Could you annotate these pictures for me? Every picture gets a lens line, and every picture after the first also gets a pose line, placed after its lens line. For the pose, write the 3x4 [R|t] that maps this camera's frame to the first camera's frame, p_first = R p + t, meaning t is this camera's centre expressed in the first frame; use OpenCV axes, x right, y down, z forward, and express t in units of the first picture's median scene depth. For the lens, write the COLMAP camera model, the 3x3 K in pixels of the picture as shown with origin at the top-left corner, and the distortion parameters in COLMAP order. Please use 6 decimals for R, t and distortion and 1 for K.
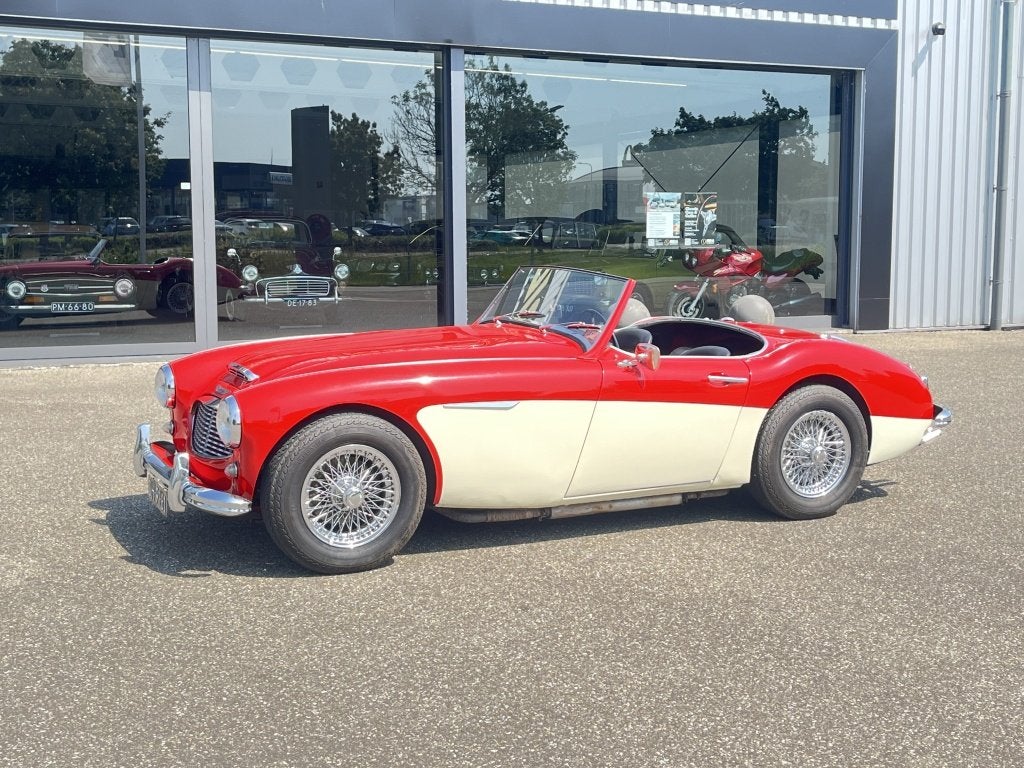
lens RADIAL K [[1478.7, 0, 514.5], [0, 1478.7, 404.8], [0, 0, 1]] dist [0.194664, -0.820785]
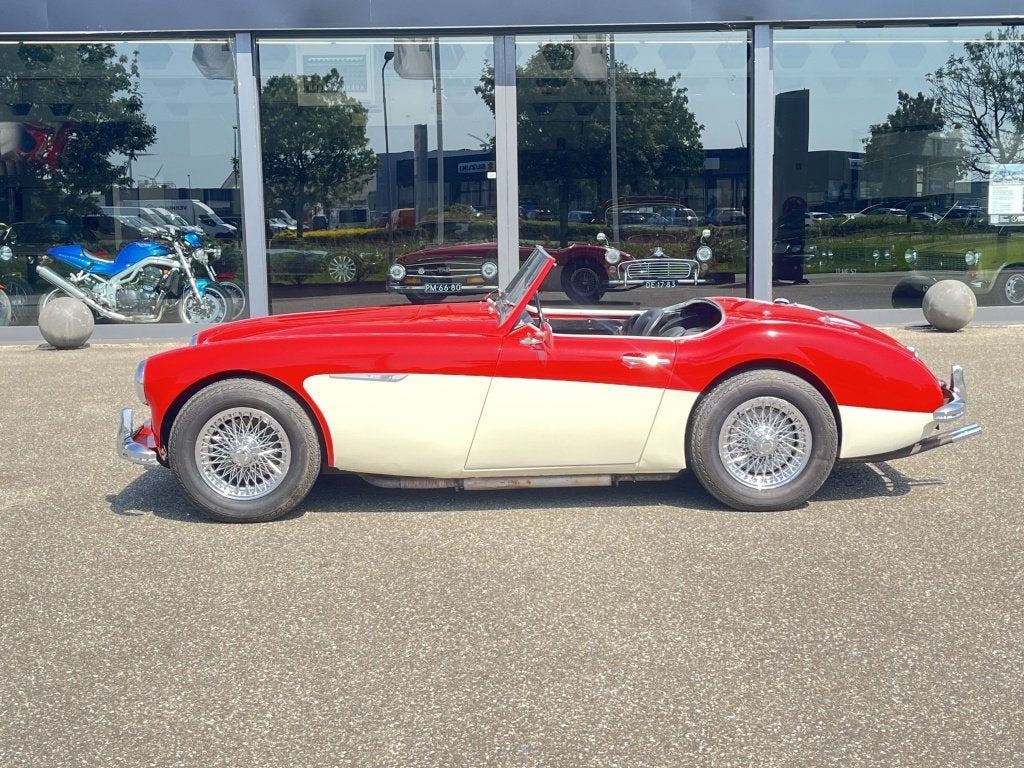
lens RADIAL K [[1478.7, 0, 514.5], [0, 1478.7, 404.8], [0, 0, 1]] dist [0.194664, -0.820785]
pose [[0.888532, 0.042127, -0.456876, 0.530114], [-0.037540, 0.999112, 0.019116, -0.003474], [0.457275, 0.000166, 0.889325, 0.096266]]
